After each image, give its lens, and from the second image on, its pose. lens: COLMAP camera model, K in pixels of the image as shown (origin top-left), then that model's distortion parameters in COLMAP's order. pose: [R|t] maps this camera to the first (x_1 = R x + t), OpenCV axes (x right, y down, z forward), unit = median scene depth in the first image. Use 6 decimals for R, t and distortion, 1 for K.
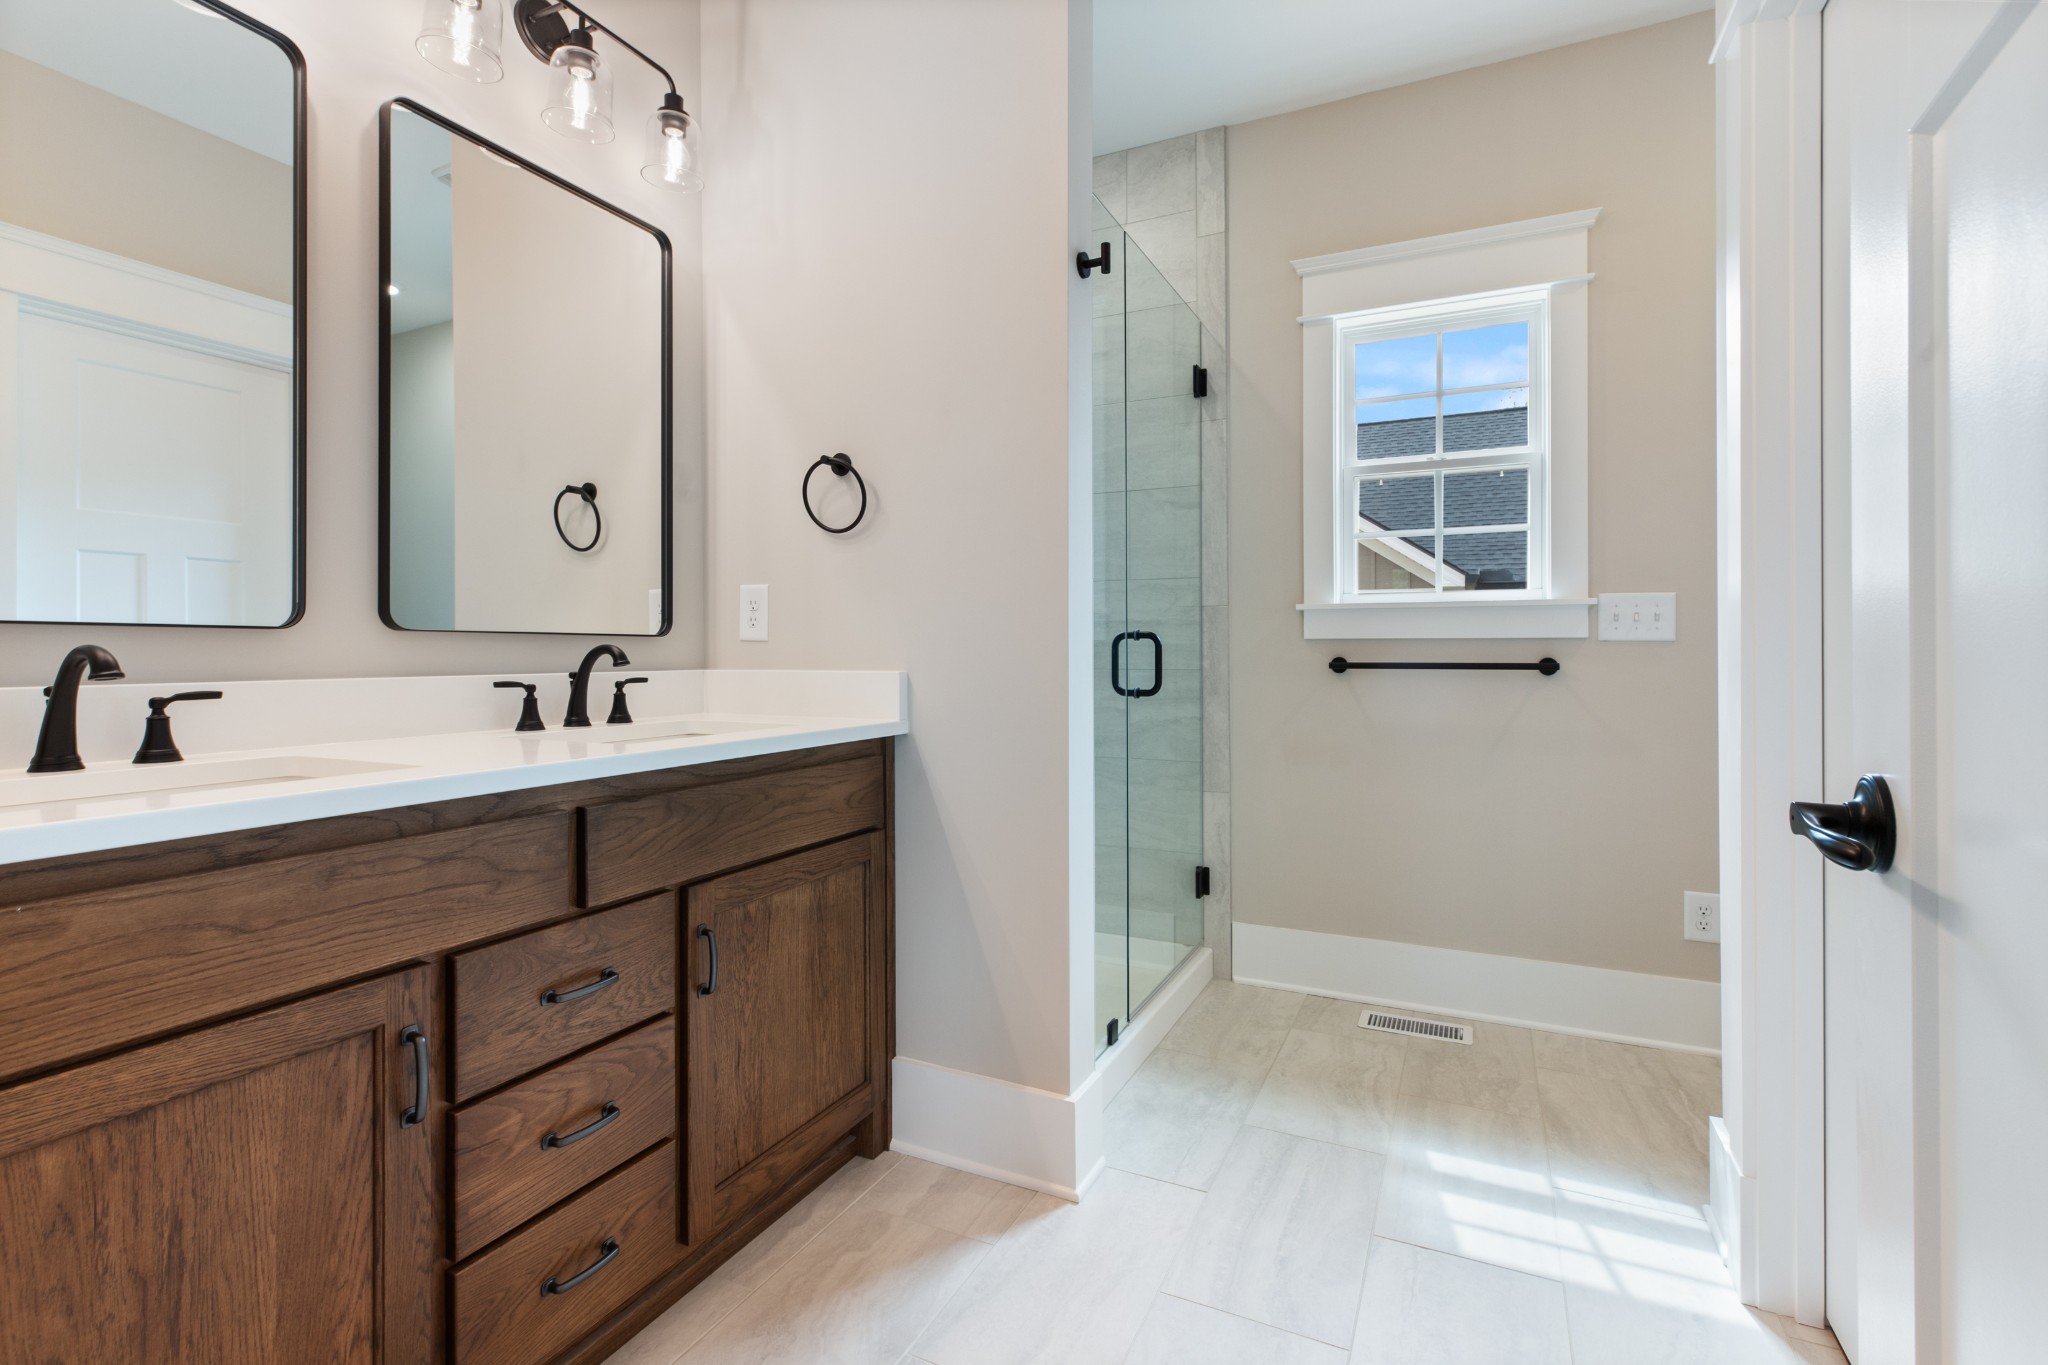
lens RADIAL K [[966.0, 0, 1020.2], [0, 966.0, 667.8], [0, 0, 1]] dist [0.002975, 0.000059]
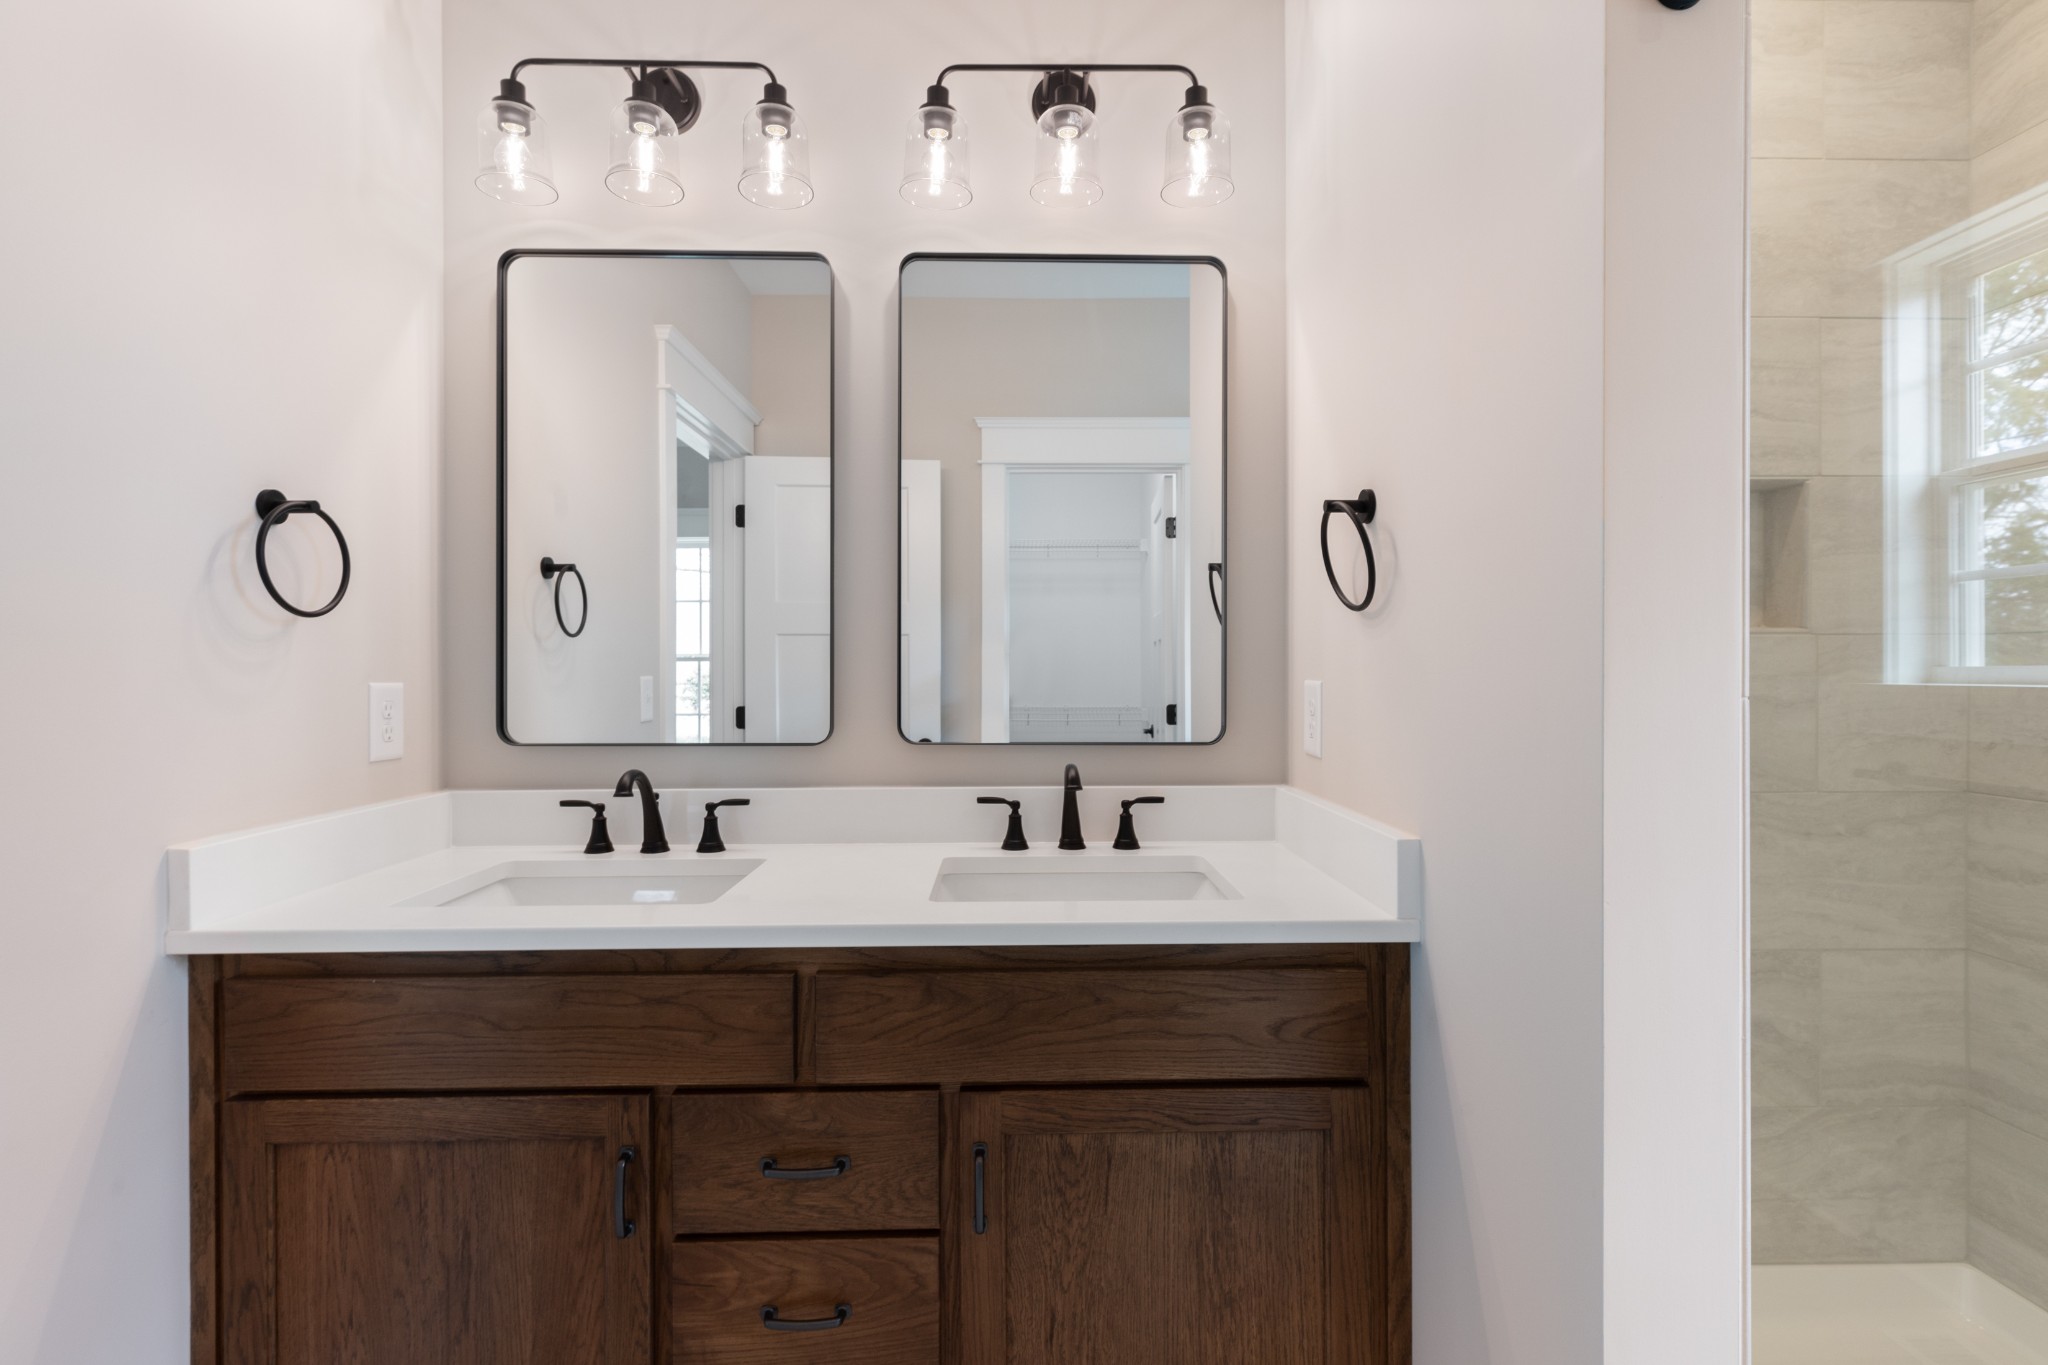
lens RADIAL K [[966.0, 0, 1020.2], [0, 966.0, 667.8], [0, 0, 1]] dist [0.002975, 0.000059]
pose [[0.444675, 0.004793, -0.895679, 0.477673], [-0.007955, 0.999967, 0.001401, -0.156455], [0.895657, 0.006502, 0.444699, 0.772081]]
